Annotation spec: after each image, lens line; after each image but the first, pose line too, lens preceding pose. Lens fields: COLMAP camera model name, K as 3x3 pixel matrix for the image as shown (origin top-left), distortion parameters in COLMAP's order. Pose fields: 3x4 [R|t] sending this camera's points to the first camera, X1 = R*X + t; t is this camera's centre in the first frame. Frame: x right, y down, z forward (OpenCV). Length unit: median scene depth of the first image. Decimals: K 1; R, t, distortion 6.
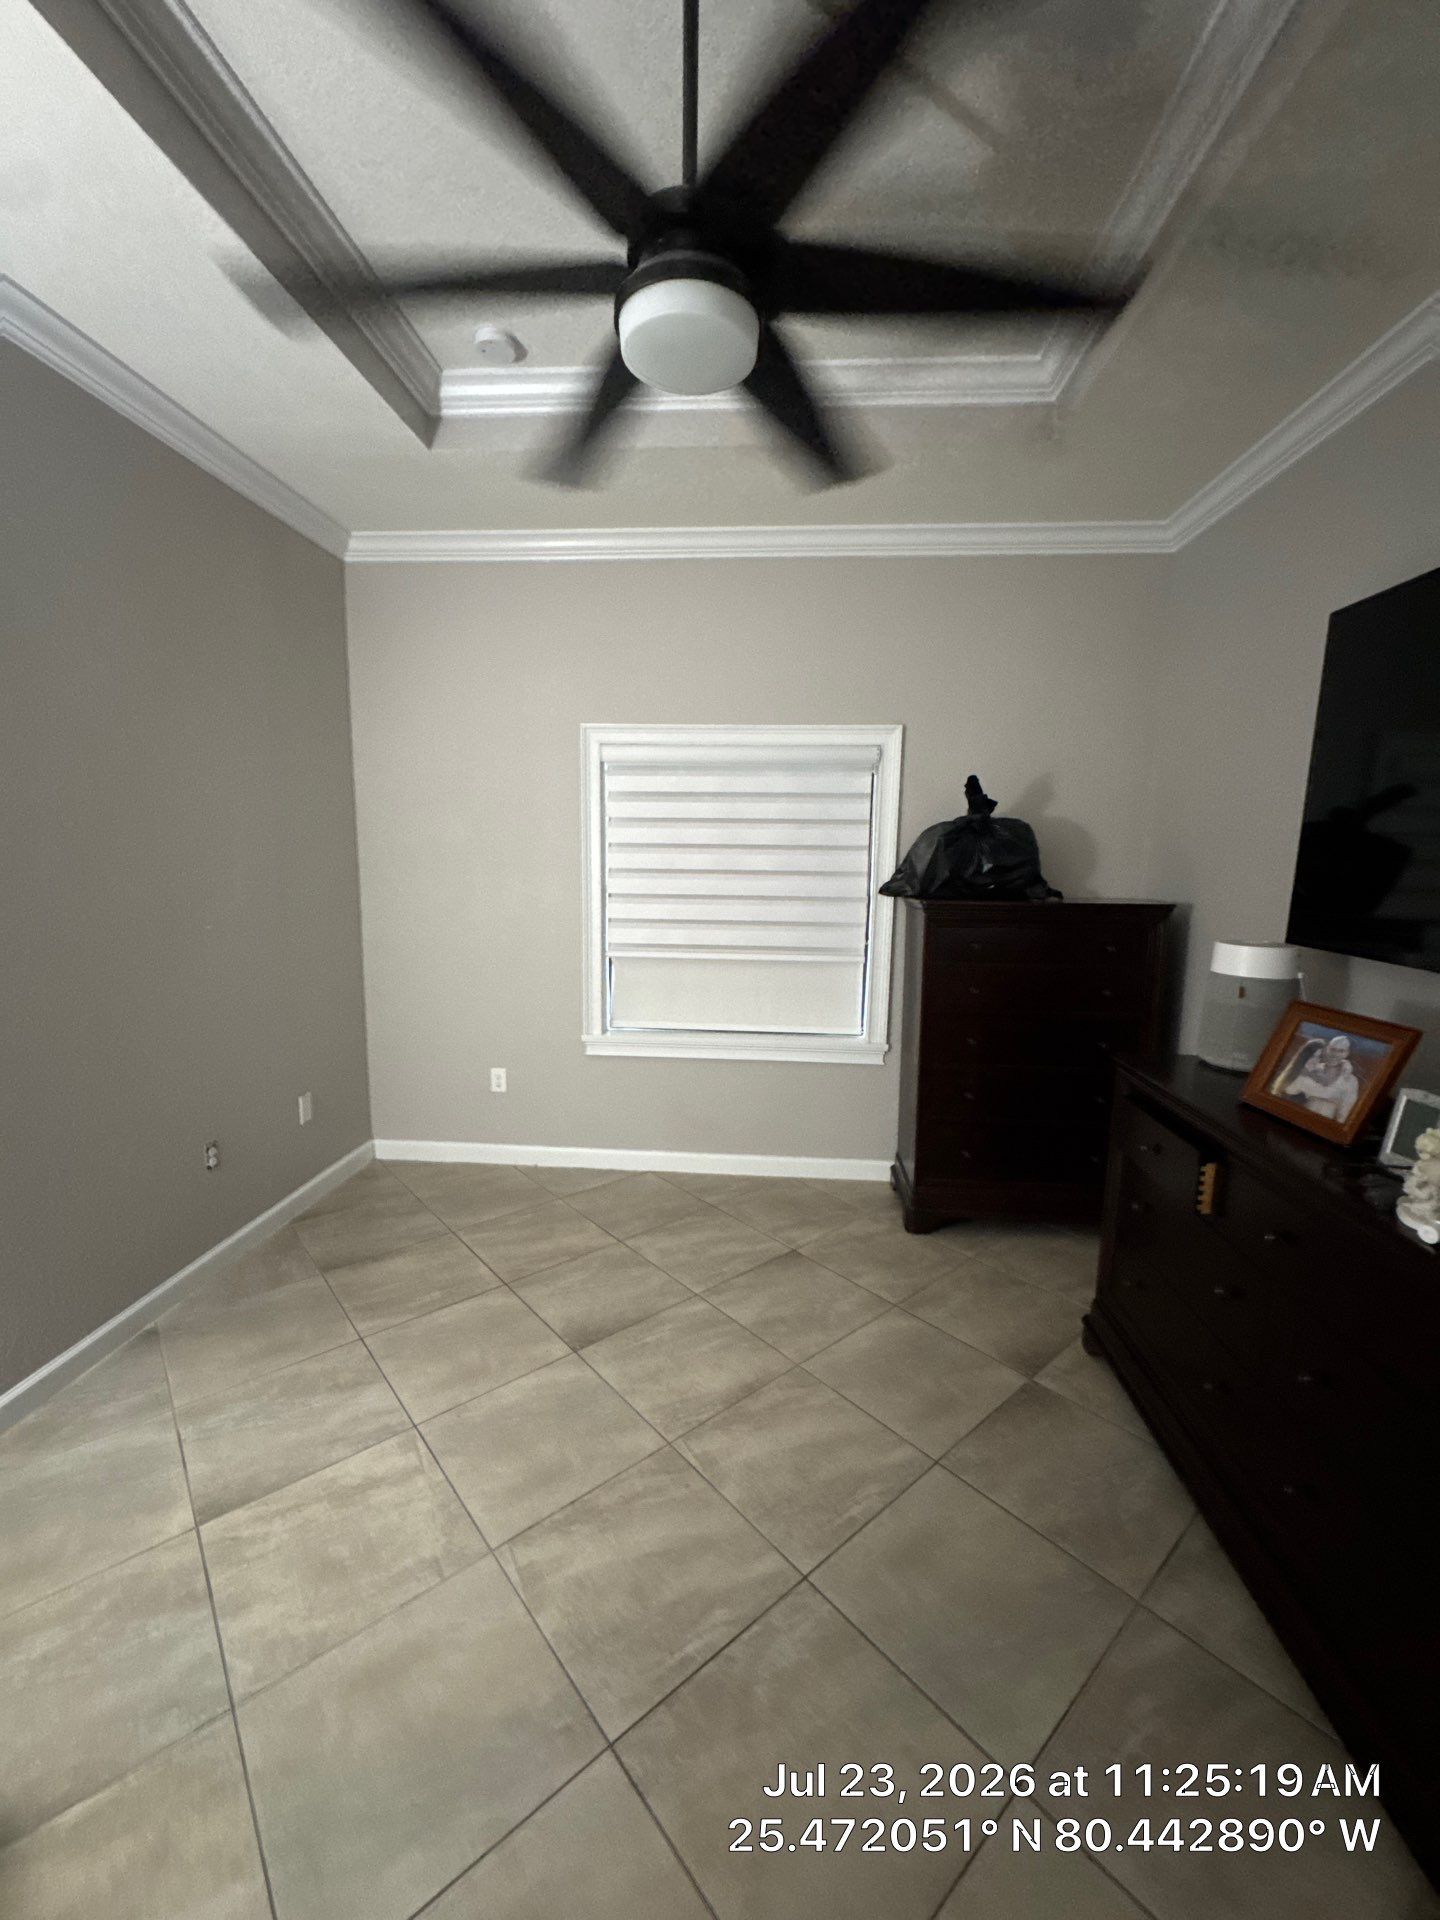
lens RADIAL K [[759.7, 0, 717.6], [0, 759.7, 953.1], [0, 0, 1]] dist [-0.008995, -0.000065]
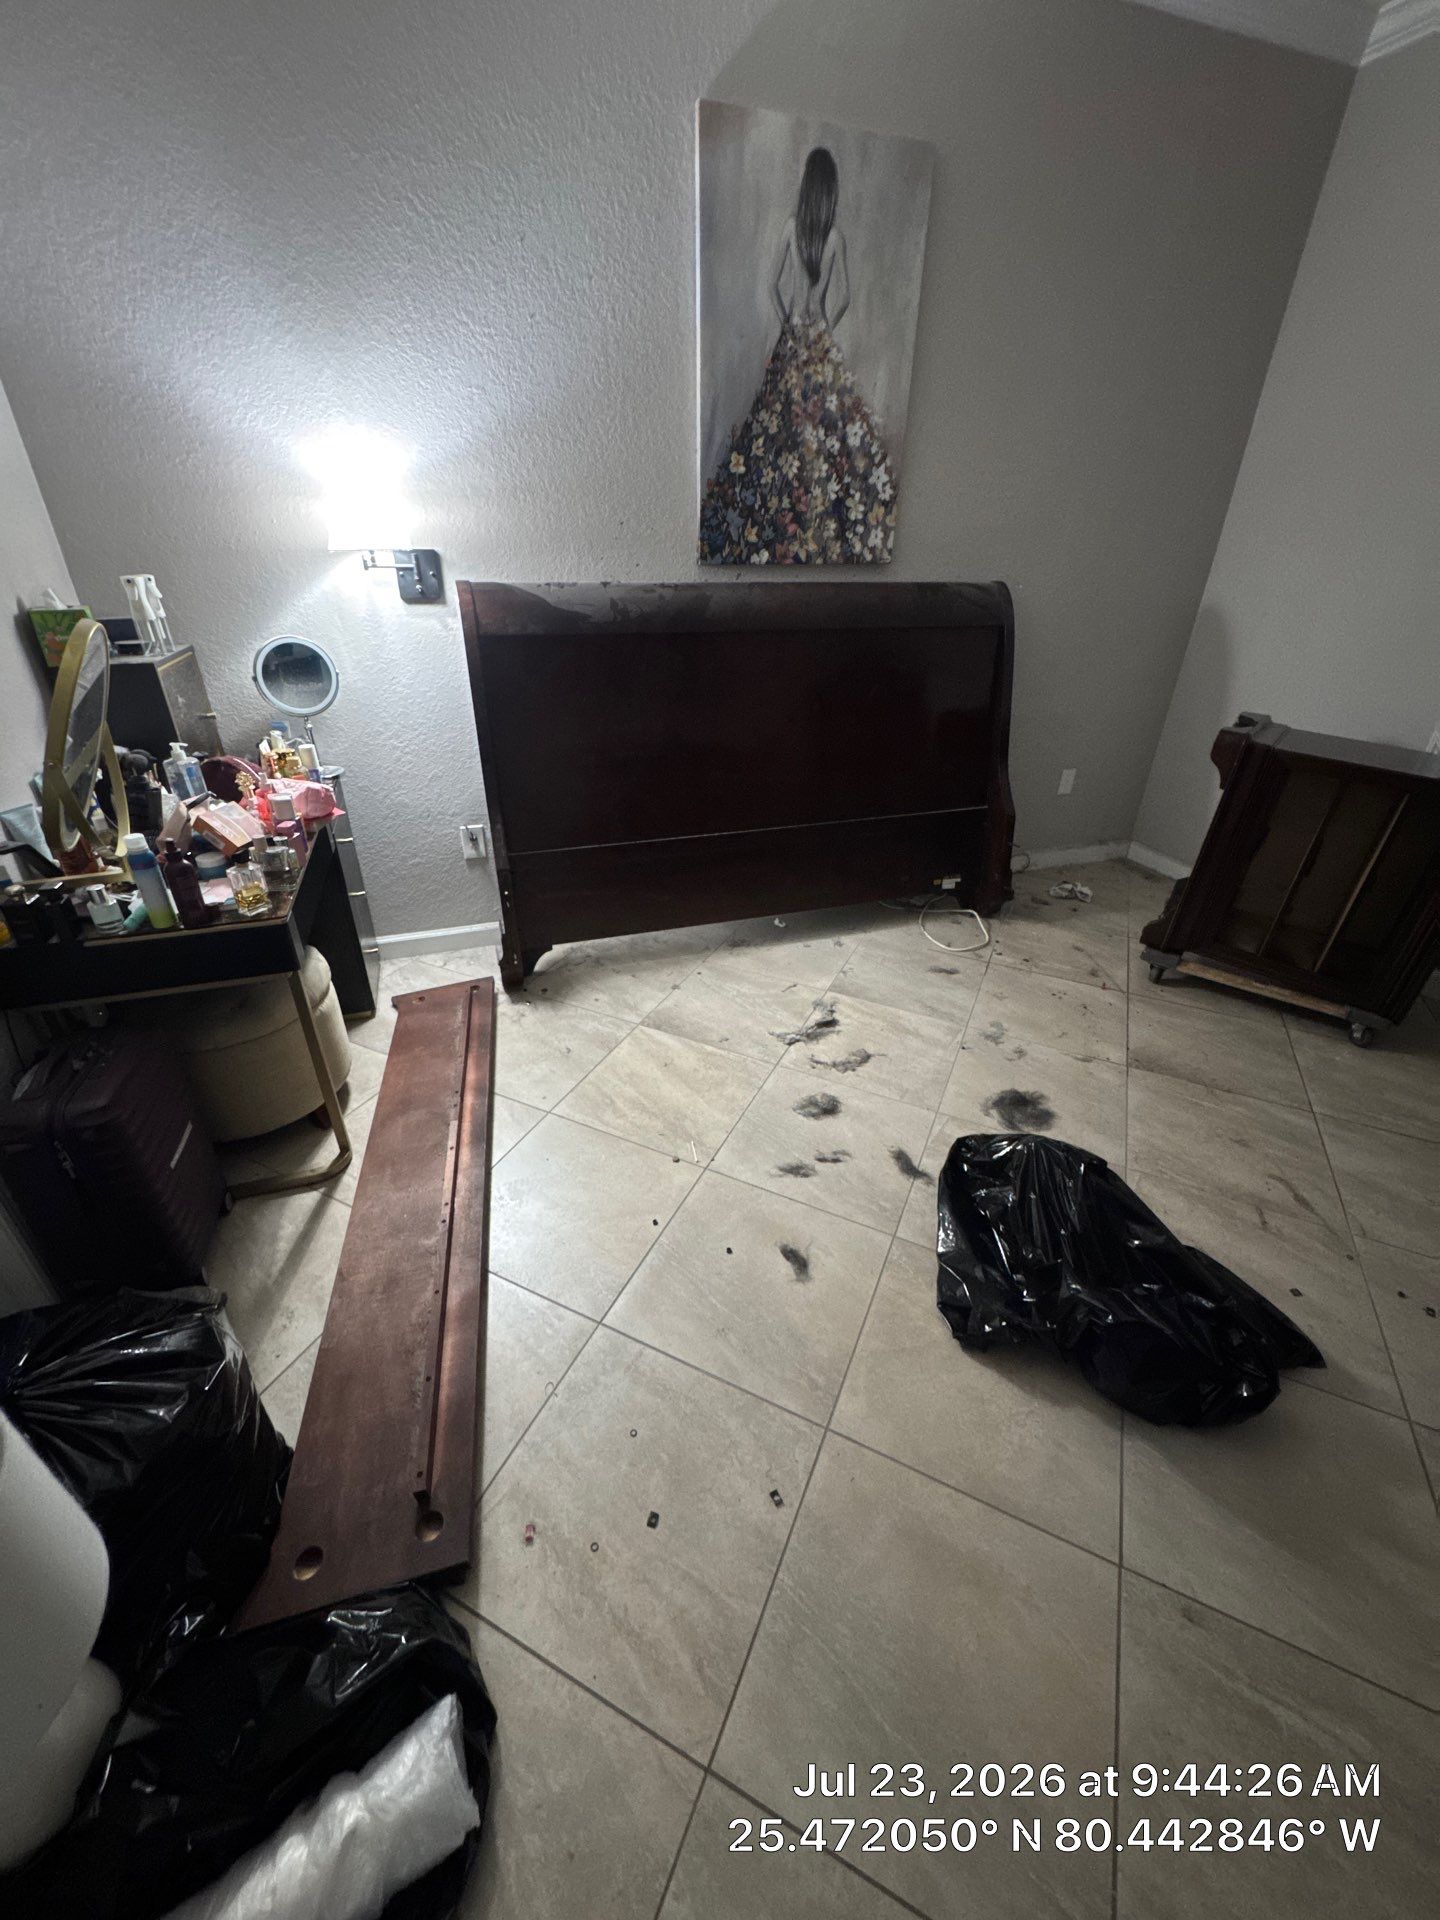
lens RADIAL K [[759.7, 0, 718.0], [0, 759.7, 960.5], [0, 0, 1]] dist [-0.008995, -0.000065]
pose [[0.405650, 0.446042, -0.797806, 0.328946], [-0.129319, 0.892073, 0.432992, 0.038340], [0.904834, -0.072472, 0.419551, 0.100098]]
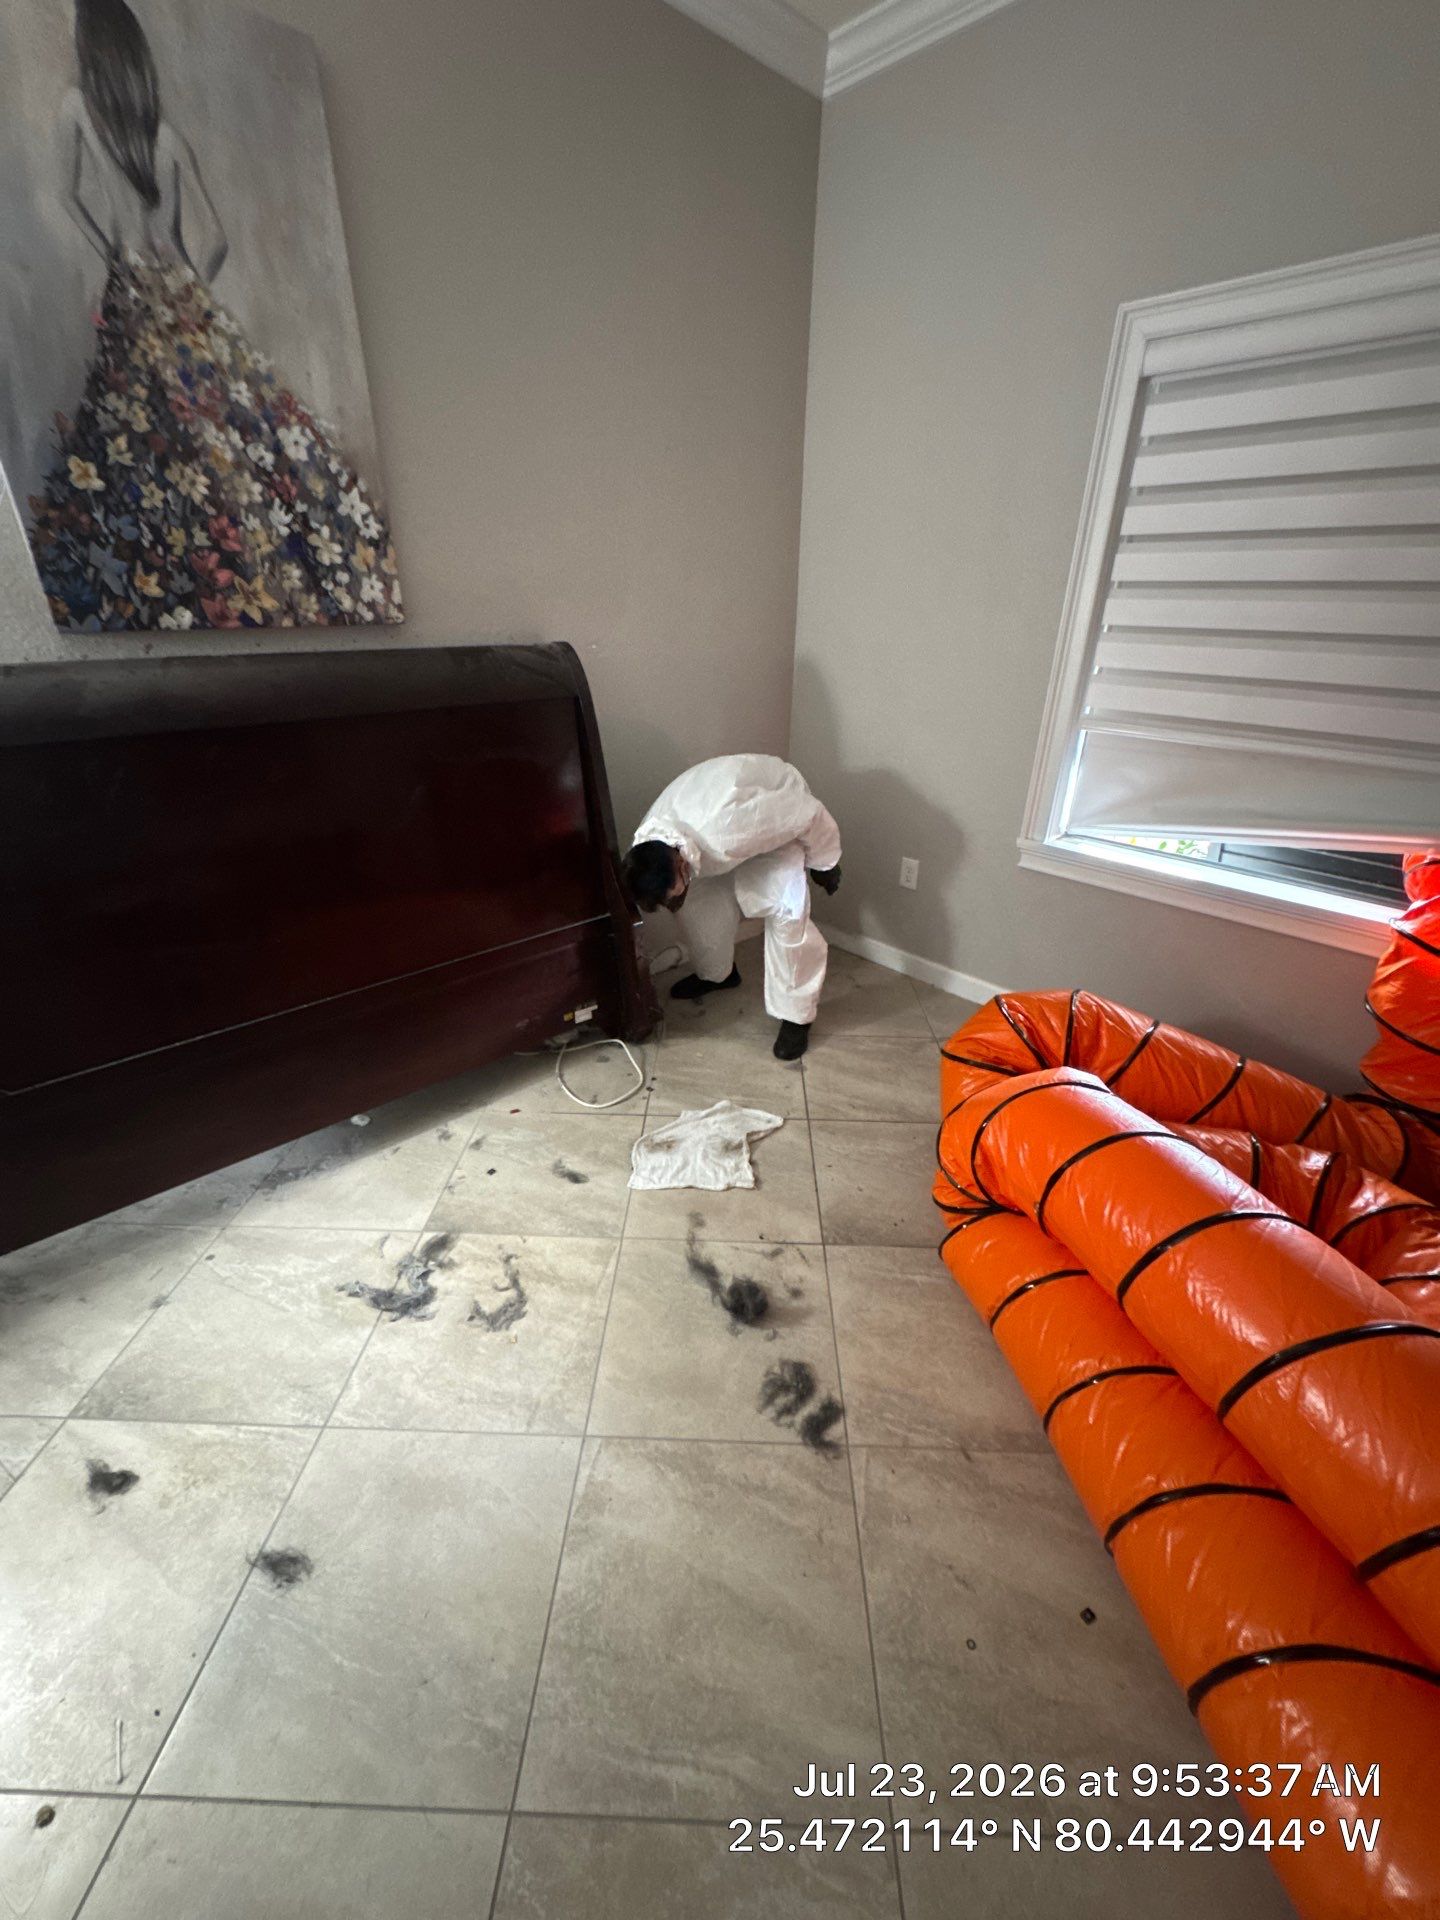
lens RADIAL K [[759.7, 0, 722.8], [0, 759.7, 962.6], [0, 0, 1]] dist [-0.008995, -0.000065]
pose [[0.744060, 0.287721, -0.602986, 0.122268], [-0.089732, 0.937379, 0.336554, 0.002230], [0.662060, -0.196309, 0.723284, 0.424294]]
